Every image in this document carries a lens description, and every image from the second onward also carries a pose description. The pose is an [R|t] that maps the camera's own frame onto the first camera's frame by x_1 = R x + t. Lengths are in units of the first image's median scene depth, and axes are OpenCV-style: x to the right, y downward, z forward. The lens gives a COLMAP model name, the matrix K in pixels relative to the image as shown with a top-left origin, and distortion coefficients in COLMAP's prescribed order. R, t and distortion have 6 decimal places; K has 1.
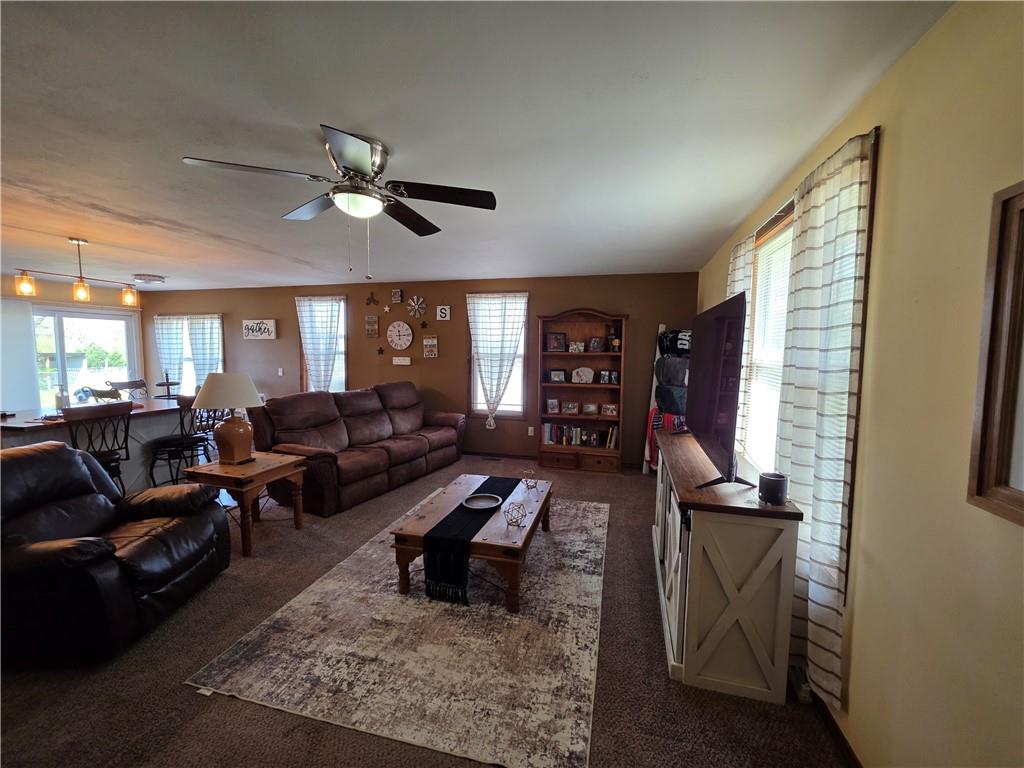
lens RADIAL K [[411.7, 0, 516.8], [0, 411.7, 381.4], [0, 0, 1]] dist [-0.000129, -0.000844]
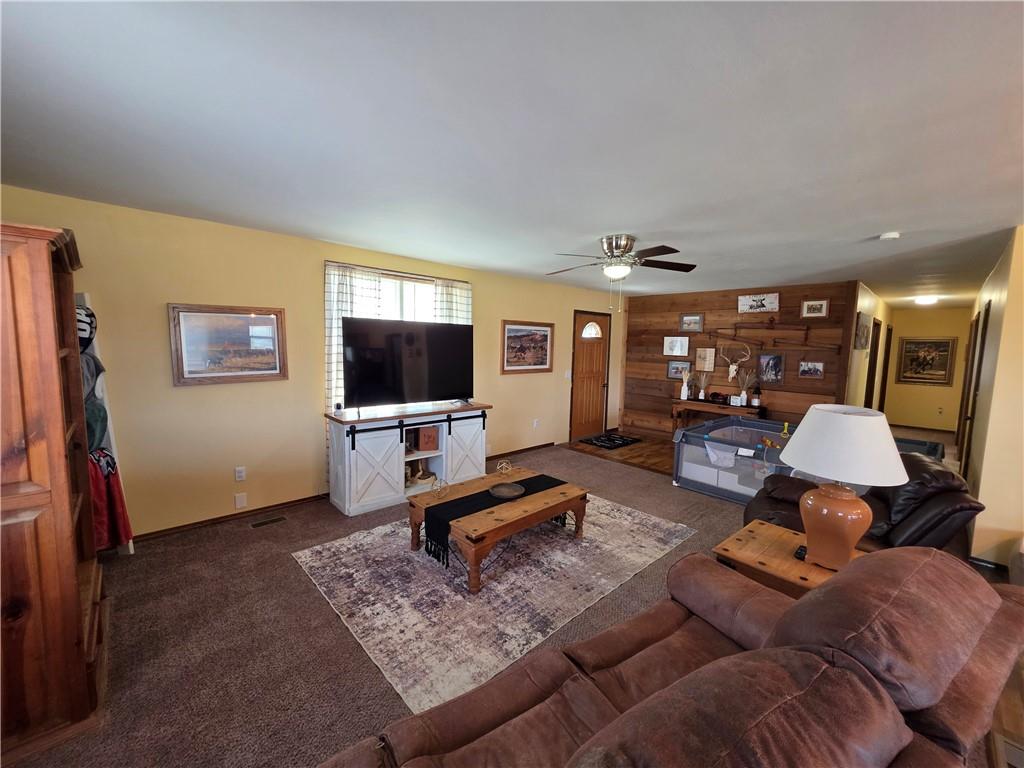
lens RADIAL K [[411.7, 0, 515.1], [0, 411.7, 385.3], [0, 0, 1]] dist [-0.000129, -0.000844]
pose [[-0.849621, -0.077405, 0.521682, -0.331118], [0.010099, 0.986602, 0.162834, -0.080687], [-0.527297, 0.143615, -0.837456, 0.945076]]
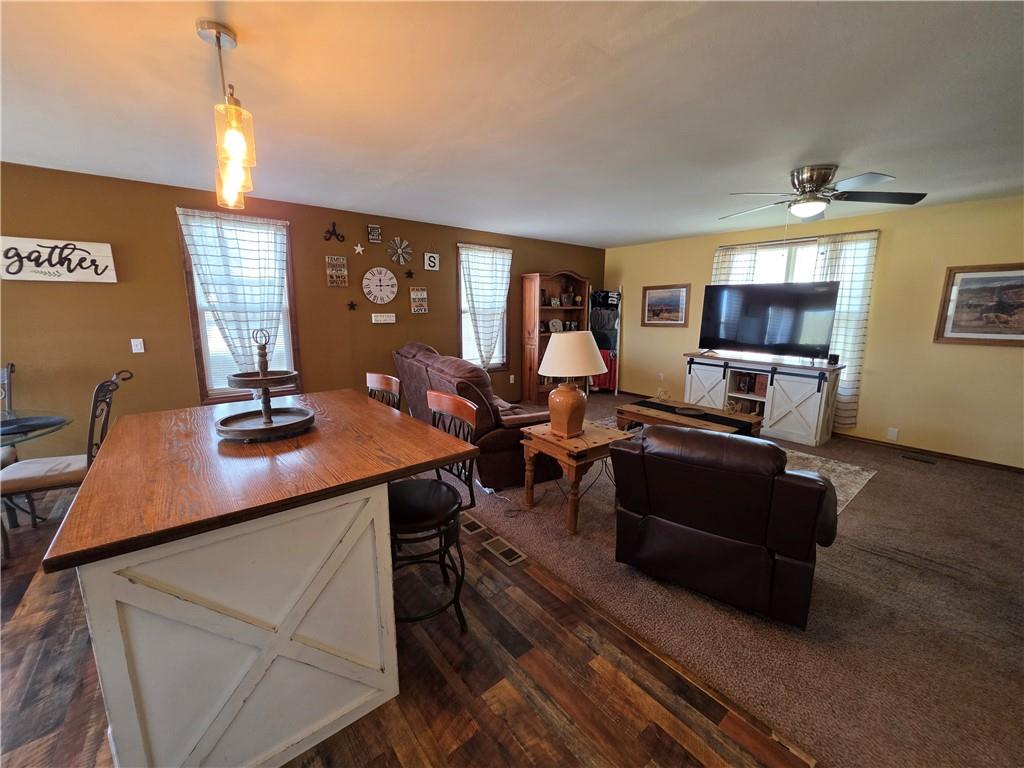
lens RADIAL K [[411.7, 0, 511.1], [0, 411.7, 381.5], [0, 0, 1]] dist [-0.000129, -0.000844]
pose [[0.594631, -0.148725, 0.790123, -0.807442], [0.058205, 0.988127, 0.142190, -0.028049], [-0.801889, -0.038561, 0.596228, 0.327499]]
